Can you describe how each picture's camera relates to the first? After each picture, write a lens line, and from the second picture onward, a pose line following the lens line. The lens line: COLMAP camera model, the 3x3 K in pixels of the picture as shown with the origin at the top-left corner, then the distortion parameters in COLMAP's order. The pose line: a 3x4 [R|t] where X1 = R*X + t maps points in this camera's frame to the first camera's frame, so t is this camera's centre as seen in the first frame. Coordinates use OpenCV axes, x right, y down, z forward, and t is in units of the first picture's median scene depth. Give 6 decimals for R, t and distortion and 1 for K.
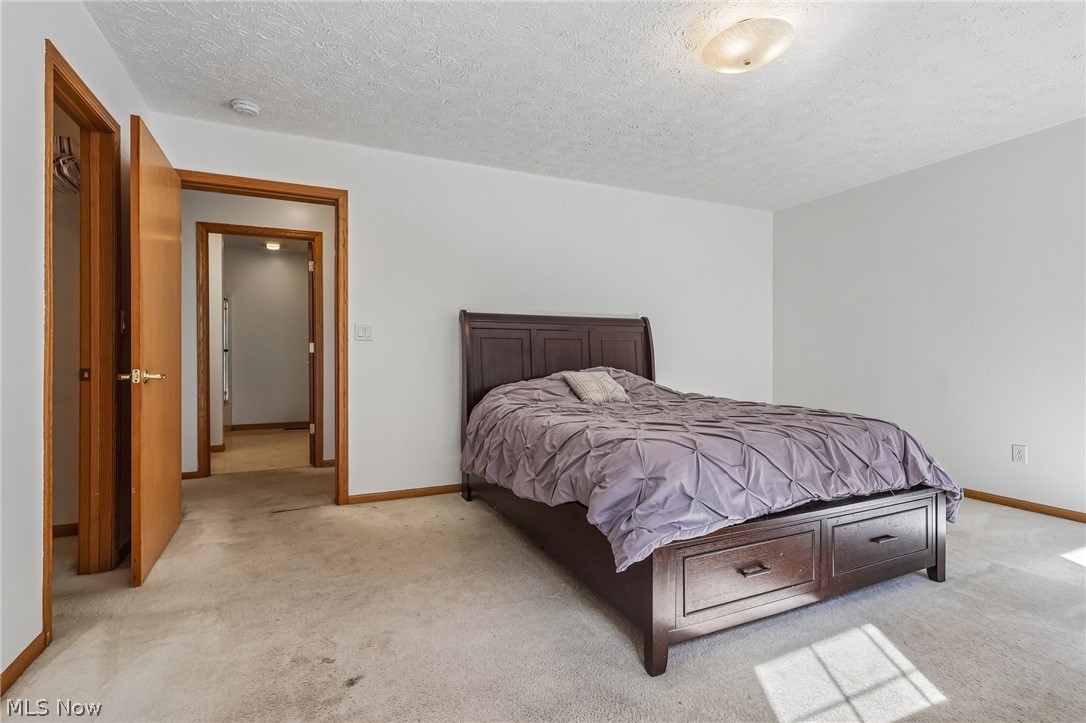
lens RADIAL K [[519.7, 0, 541.6], [0, 519.7, 358.4], [0, 0, 1]] dist [-0.009275, 0.002610]
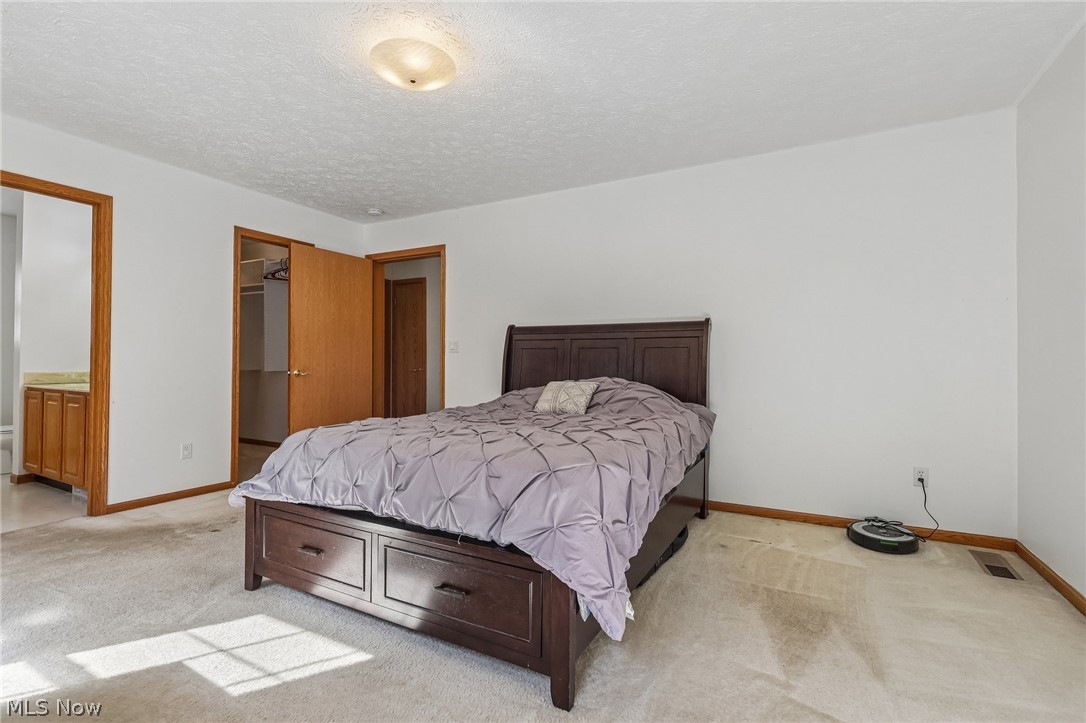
lens RADIAL K [[519.7, 0, 536.1], [0, 519.7, 358.4], [0, 0, 1]] dist [-0.009275, 0.002610]
pose [[0.575098, -0.000302, -0.818084, 1.410957], [-0.011840, 0.999892, -0.008692, -0.014170], [0.817999, 0.014685, 0.575033, 0.630501]]
